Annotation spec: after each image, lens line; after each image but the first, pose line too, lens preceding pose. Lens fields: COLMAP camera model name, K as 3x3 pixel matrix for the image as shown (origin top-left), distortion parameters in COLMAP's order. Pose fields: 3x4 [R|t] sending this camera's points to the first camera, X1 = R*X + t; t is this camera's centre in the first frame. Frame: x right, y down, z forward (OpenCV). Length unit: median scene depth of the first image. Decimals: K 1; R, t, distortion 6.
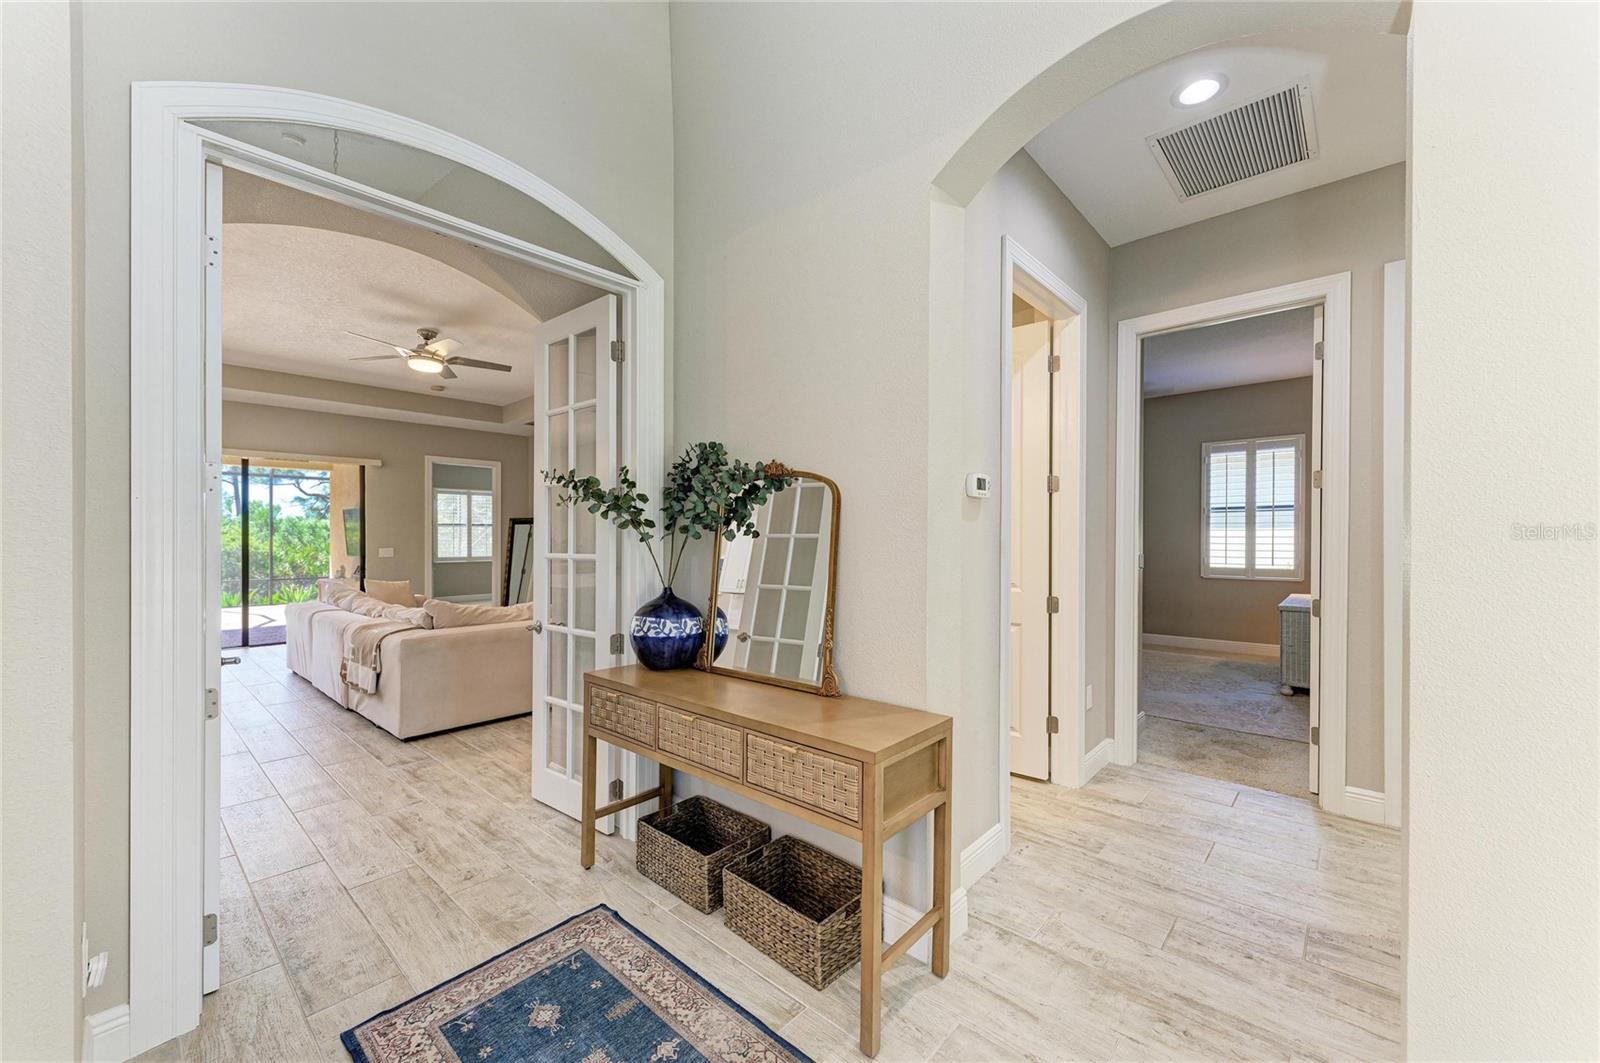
lens RADIAL K [[623.1, 0, 814.4], [0, 623.1, 541.2], [0, 0, 1]] dist [0.002086, 0.000221]
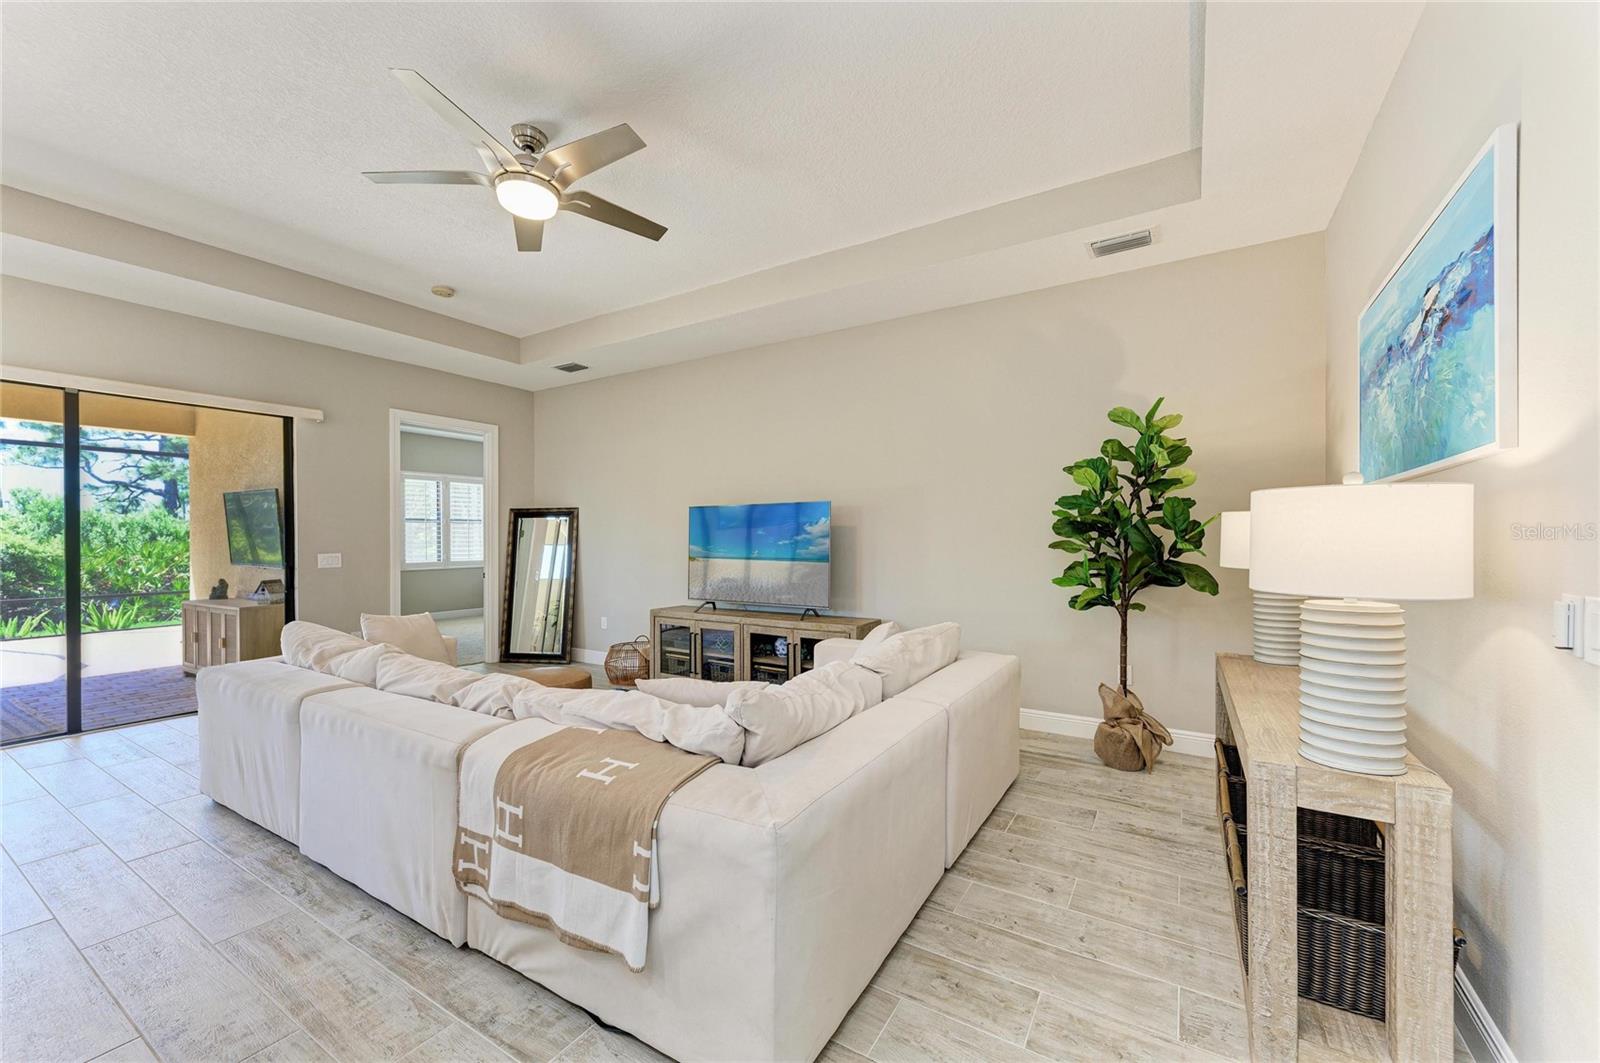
lens RADIAL K [[623.1, 0, 814.4], [0, 623.1, 541.2], [0, 0, 1]] dist [0.002086, 0.000221]
pose [[0.983700, -0.000728, 0.179815, -0.496380], [0.000706, 1.000000, 0.000184, -0.000851], [-0.179815, -0.000054, 0.983700, 0.461794]]
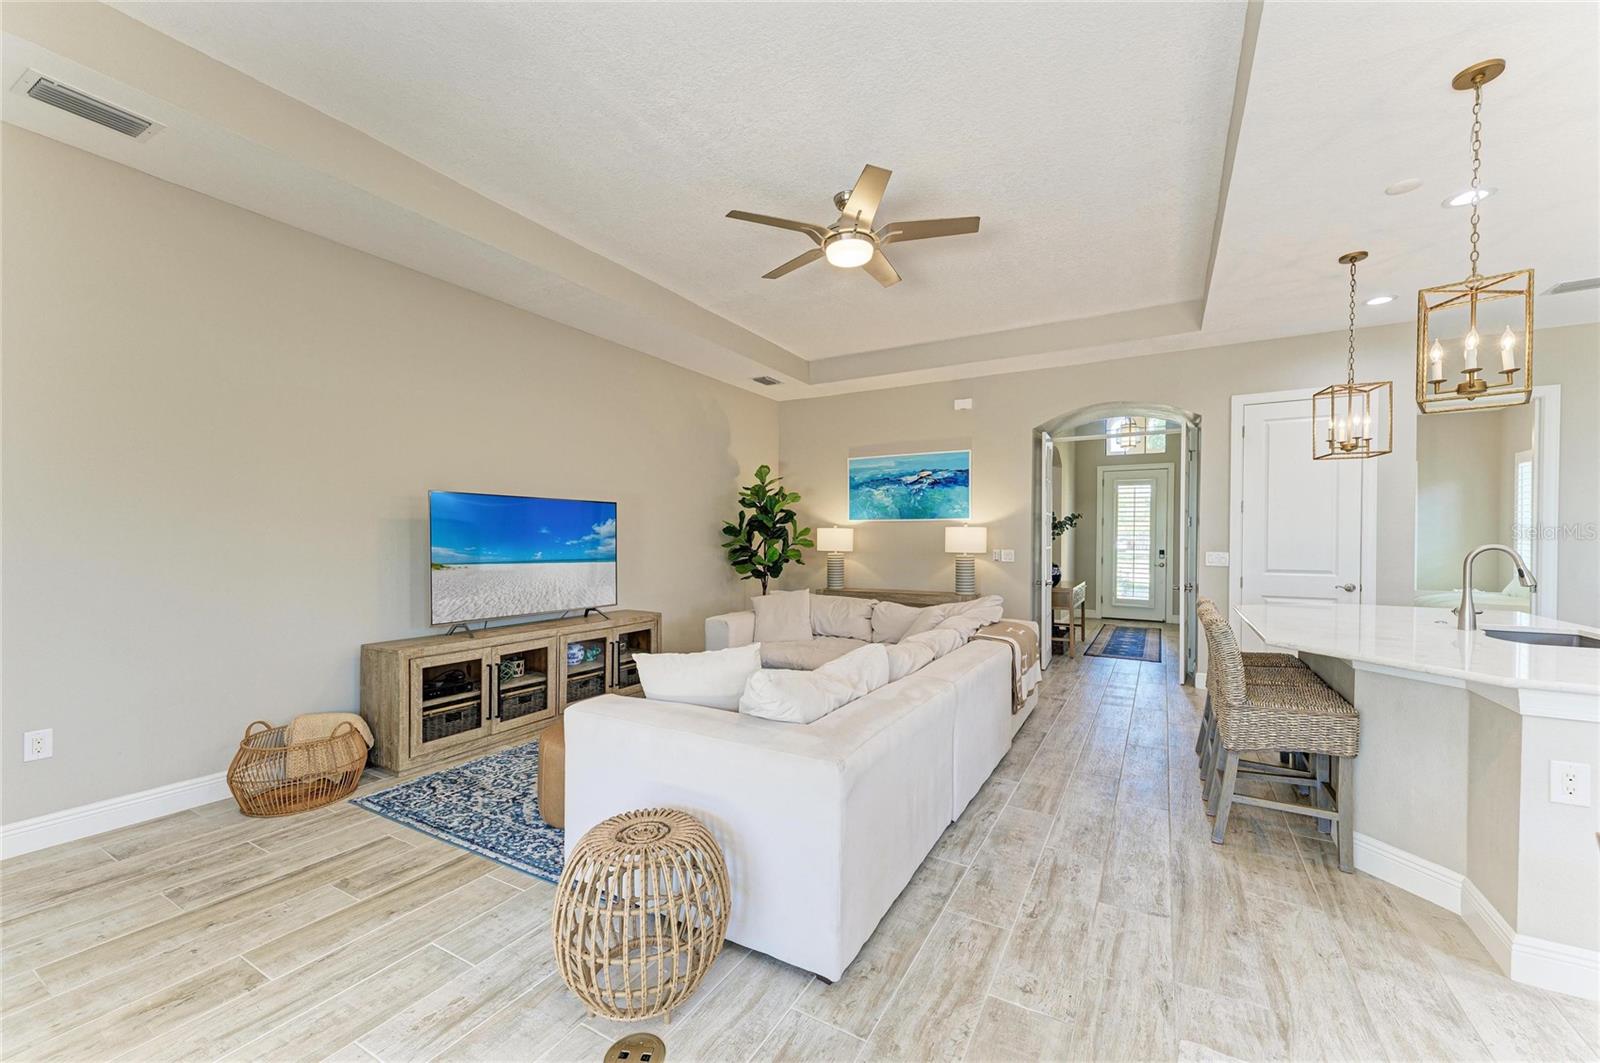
lens RADIAL K [[623.1, 0, 814.4], [0, 623.1, 541.2], [0, 0, 1]] dist [0.002086, 0.000221]
pose [[-0.211763, 0.003290, 0.977316, -1.259458], [0.004733, 0.999986, -0.002341, 0.002794], [-0.977310, 0.004130, -0.211775, 1.203714]]
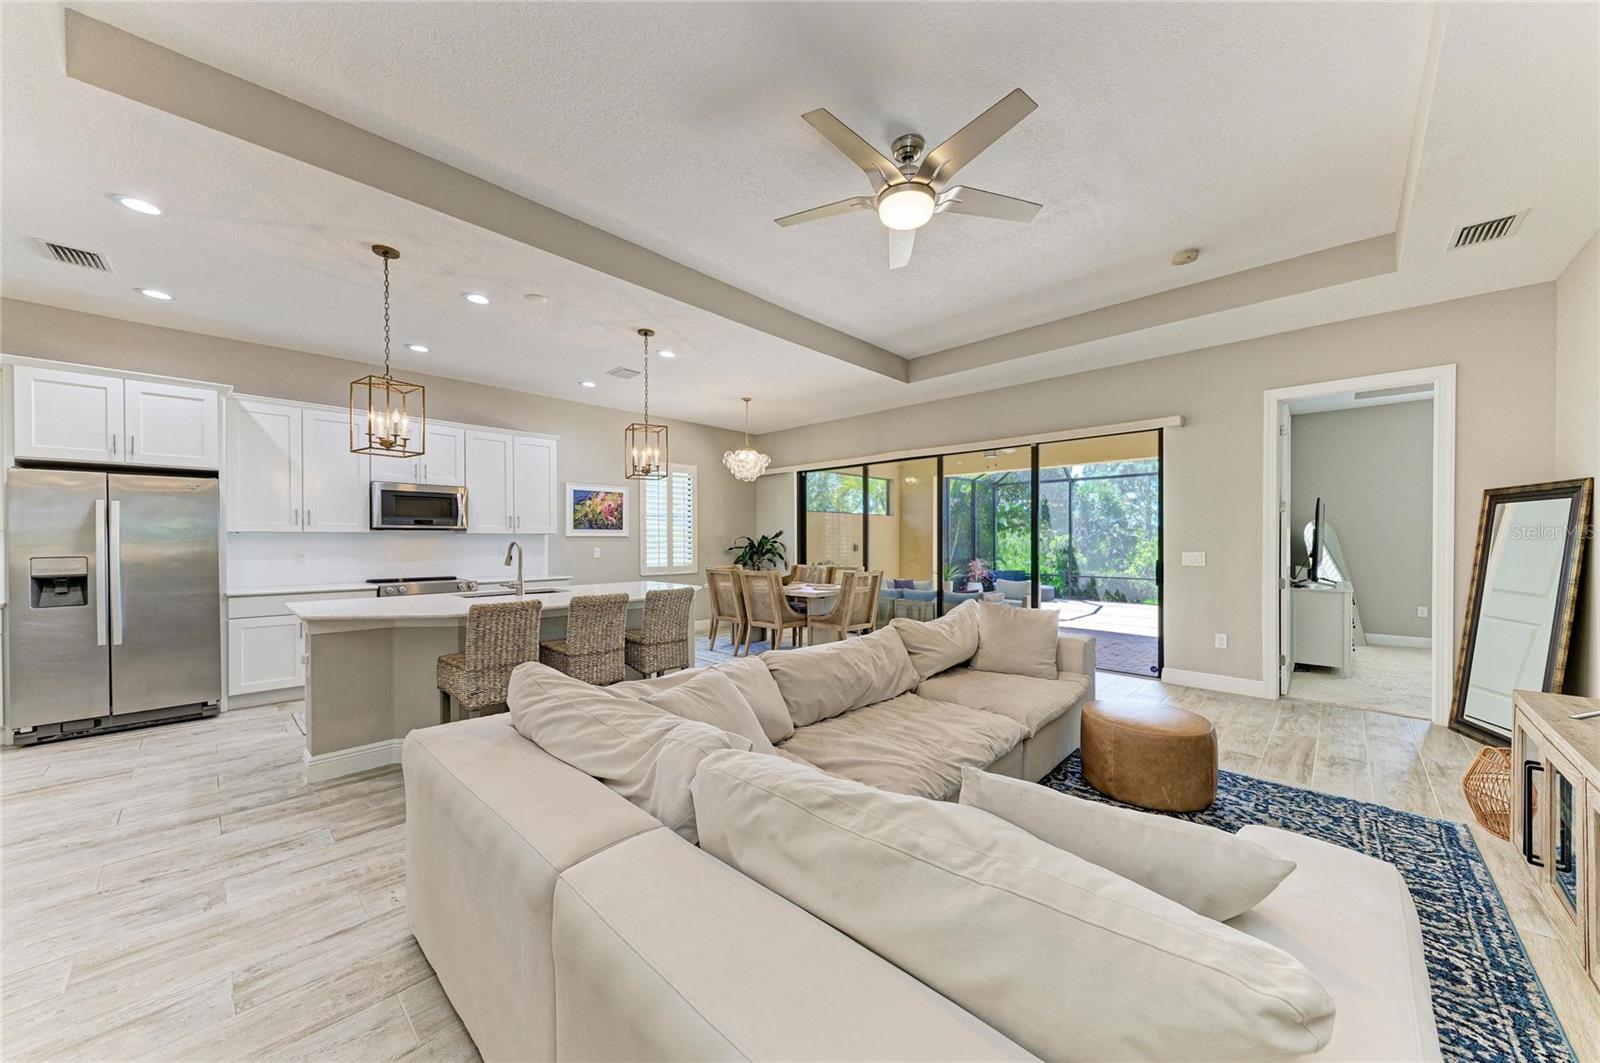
lens RADIAL K [[570.7, 0, 800.7], [0, 570.7, 541.1], [0, 0, 1]] dist [0.000188, -0.000002]
pose [[-0.051394, 0.006897, -0.998655, -0.127520], [-0.004708, 0.999963, 0.007148, -0.002549], [0.998667, 0.005069, -0.051359, 0.968069]]
